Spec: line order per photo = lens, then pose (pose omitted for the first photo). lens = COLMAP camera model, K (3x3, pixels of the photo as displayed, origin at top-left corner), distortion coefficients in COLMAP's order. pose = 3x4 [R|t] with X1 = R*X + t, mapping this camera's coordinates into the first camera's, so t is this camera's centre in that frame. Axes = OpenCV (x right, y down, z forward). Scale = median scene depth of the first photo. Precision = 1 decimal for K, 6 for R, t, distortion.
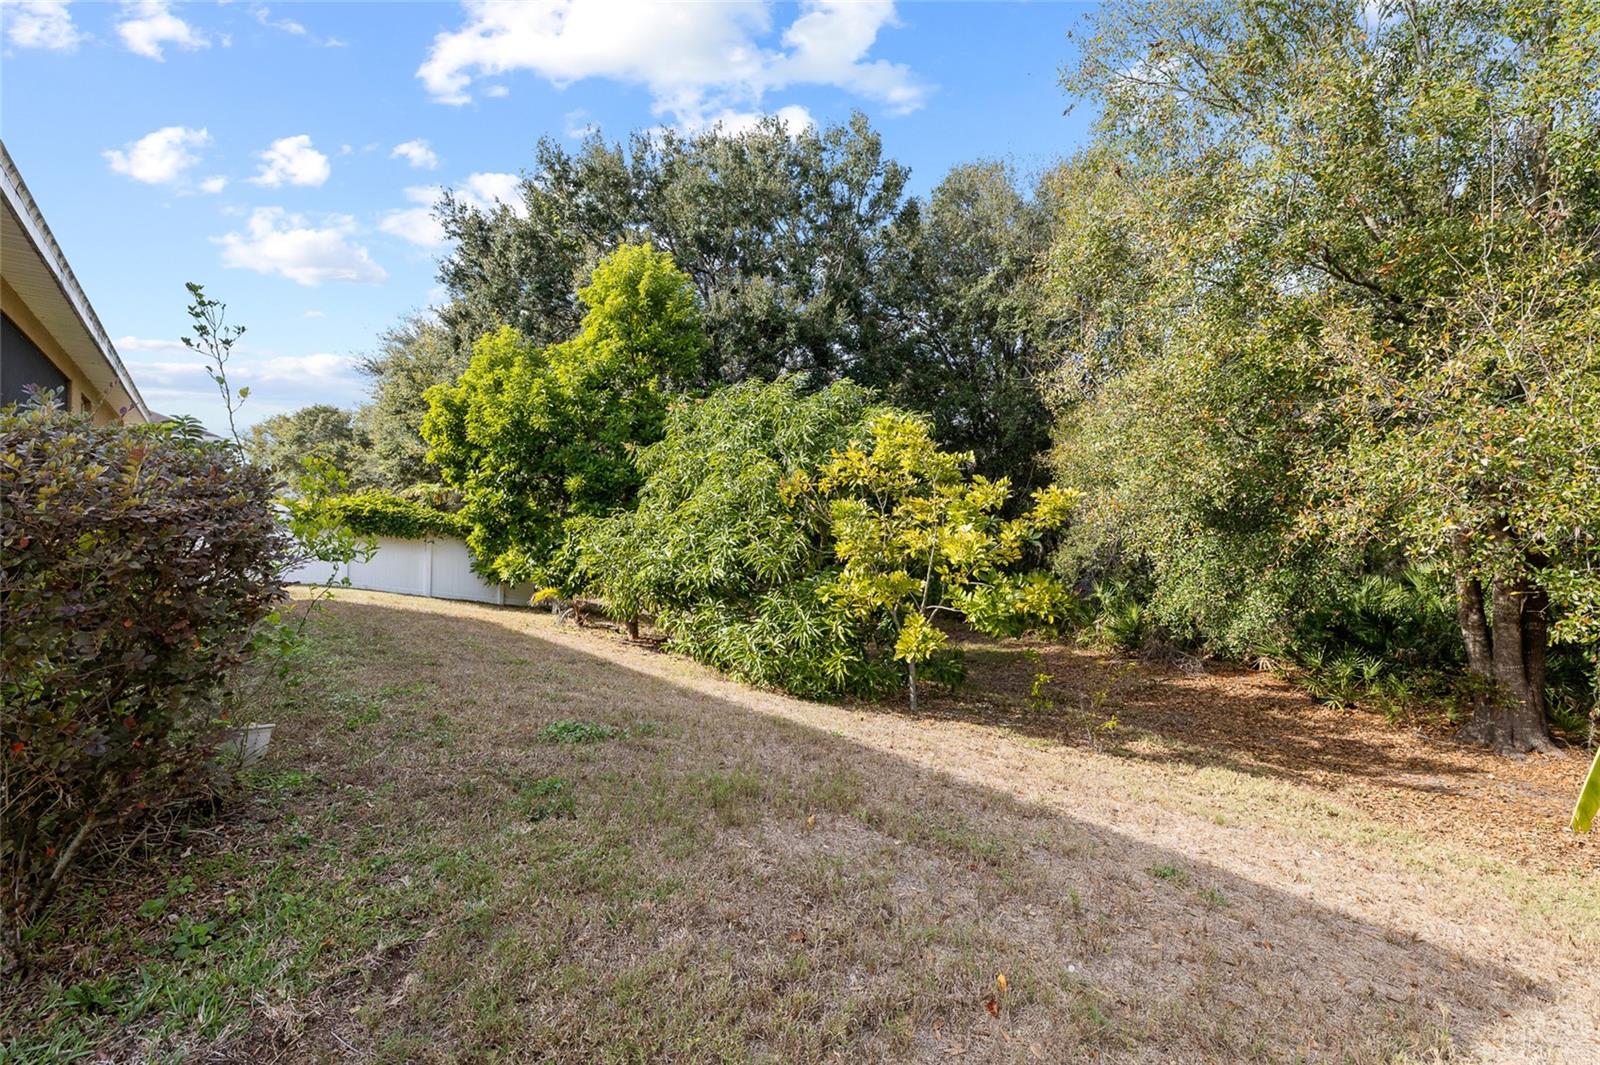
lens RADIAL K [[702.4, 0, 801.6], [0, 702.4, 533.6], [0, 0, 1]] dist [-0.004715, -0.000178]
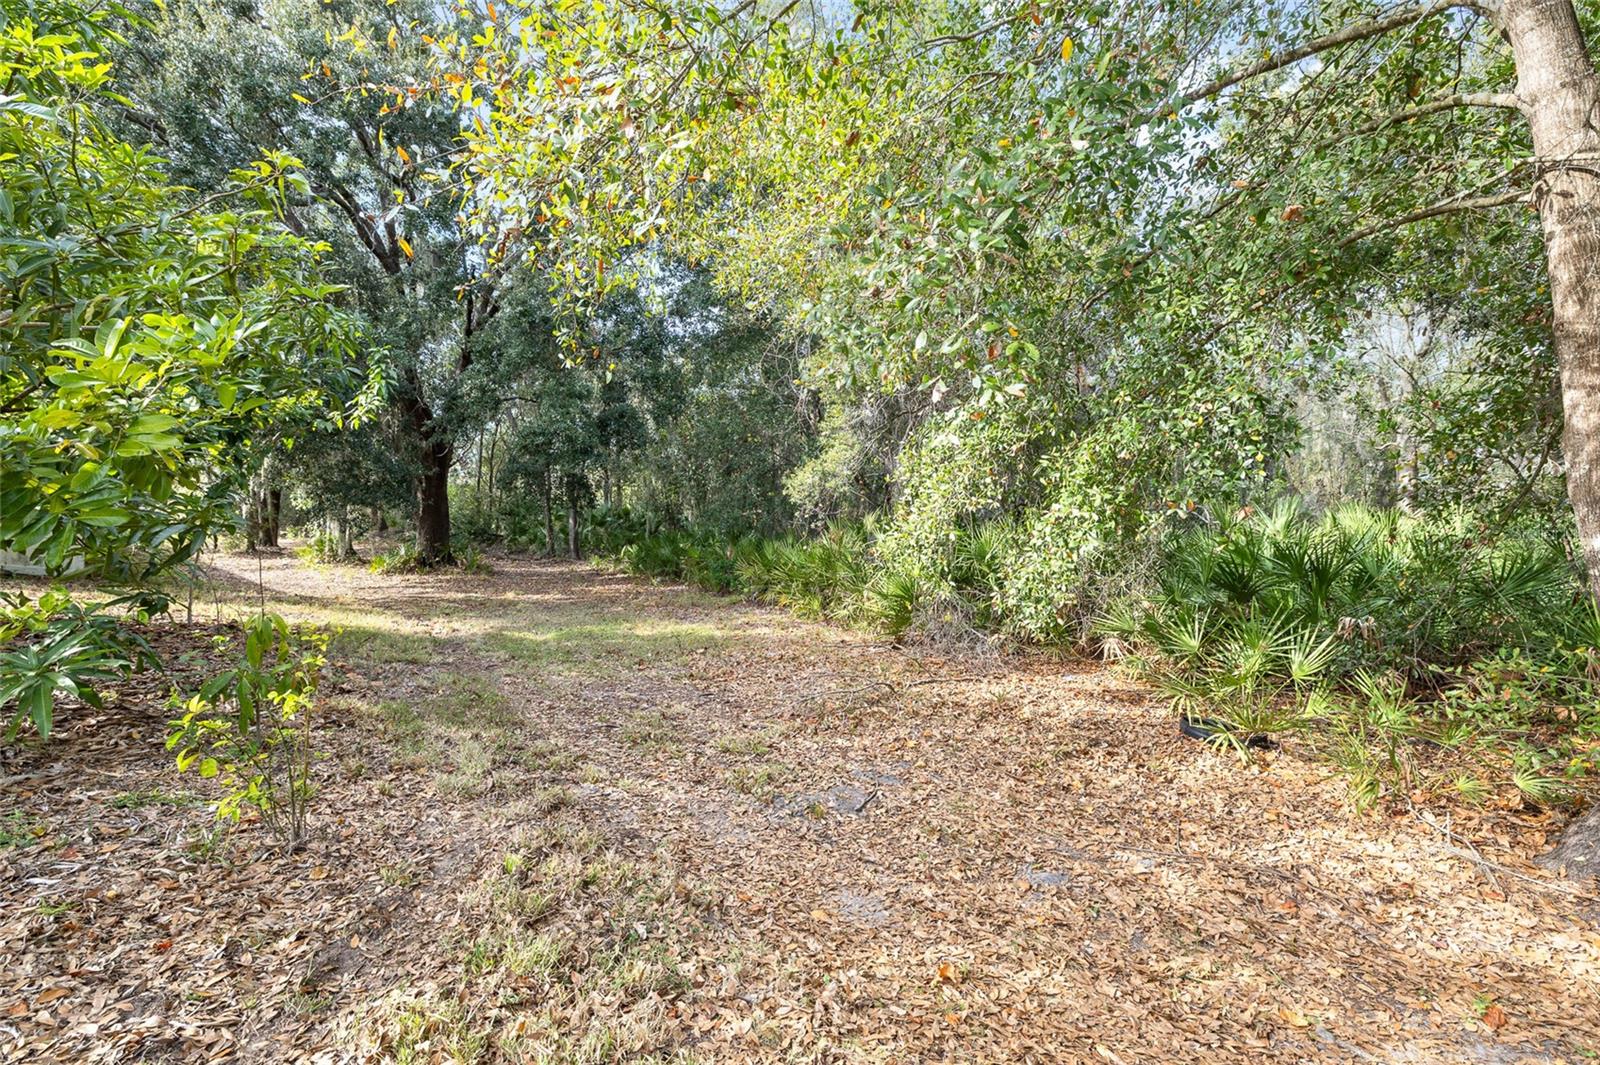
lens RADIAL K [[702.4, 0, 798.4], [0, 702.4, 532.5], [0, 0, 1]] dist [-0.004715, -0.000178]
pose [[0.995796, 0.000731, 0.091597, 0.419458], [-0.001533, 0.999961, 0.008687, 0.102423], [-0.091587, -0.008791, 0.995758, 0.545117]]
